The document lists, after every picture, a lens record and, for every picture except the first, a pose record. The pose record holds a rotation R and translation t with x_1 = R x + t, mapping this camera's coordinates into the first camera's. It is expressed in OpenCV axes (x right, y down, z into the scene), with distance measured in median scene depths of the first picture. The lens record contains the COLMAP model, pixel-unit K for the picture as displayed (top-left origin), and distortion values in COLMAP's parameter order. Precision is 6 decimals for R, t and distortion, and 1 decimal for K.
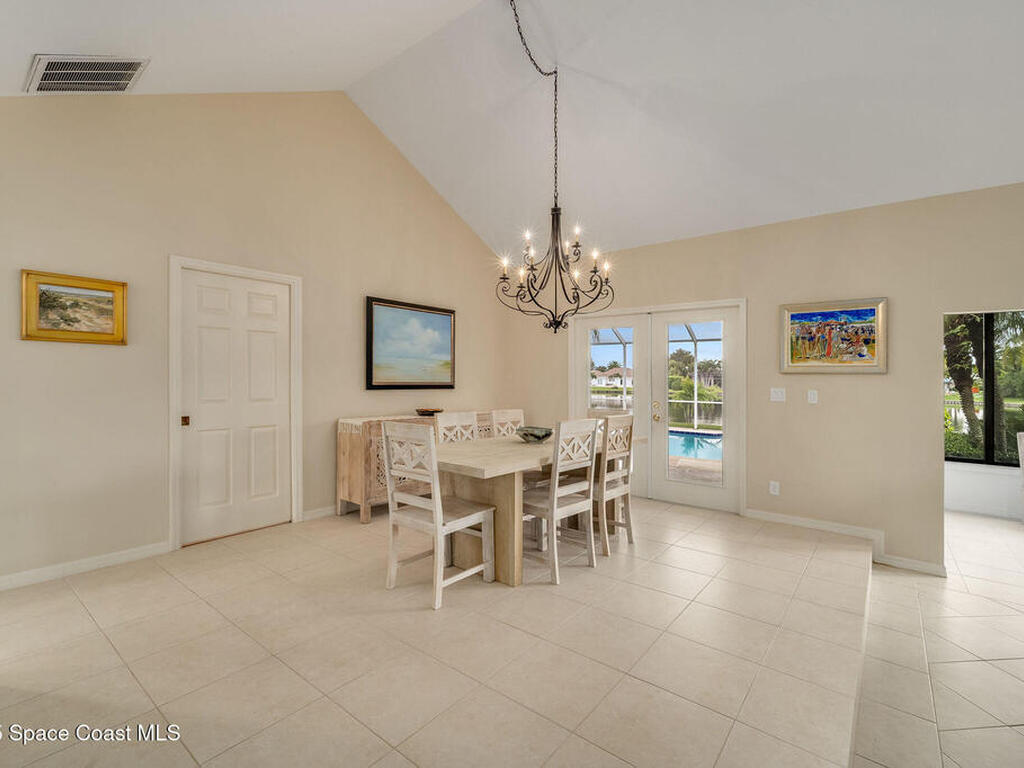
lens RADIAL K [[479.4, 0, 519.2], [0, 479.4, 394.2], [0, 0, 1]] dist [0.002158, -0.002215]
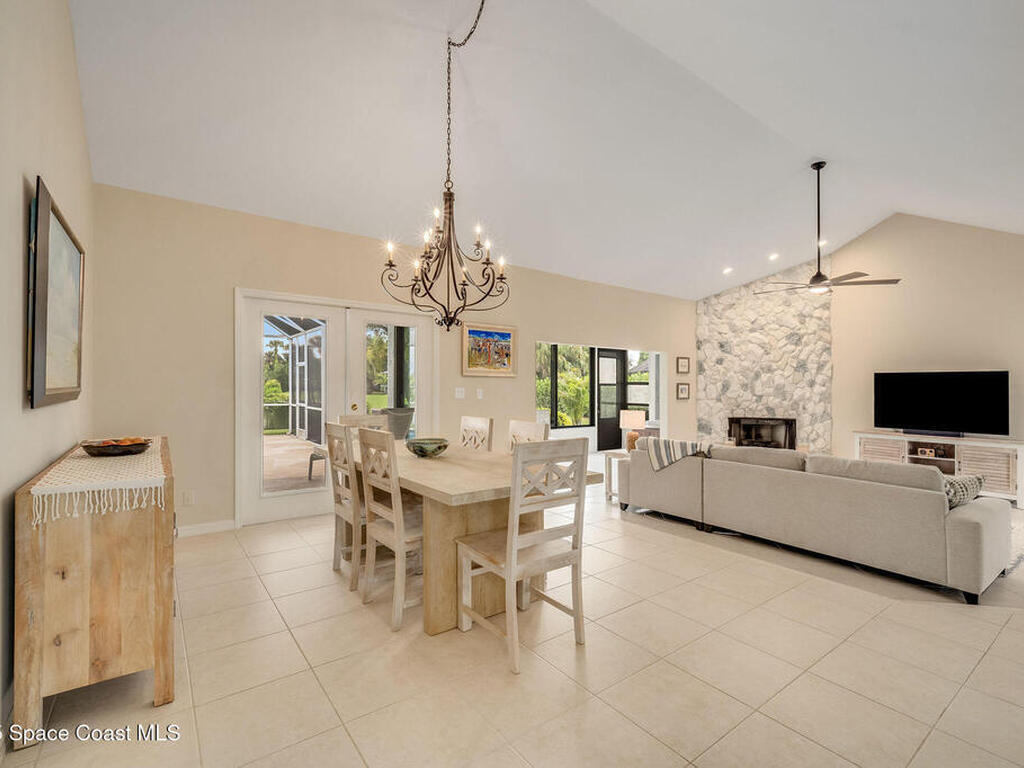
lens RADIAL K [[479.4, 0, 511.9], [0, 479.4, 394.7], [0, 0, 1]] dist [0.002158, -0.002215]
pose [[0.270909, -0.031366, 0.962094, -0.659443], [0.020607, 0.999429, 0.026781, -0.025176], [-0.962384, 0.012570, 0.271400, 0.554119]]
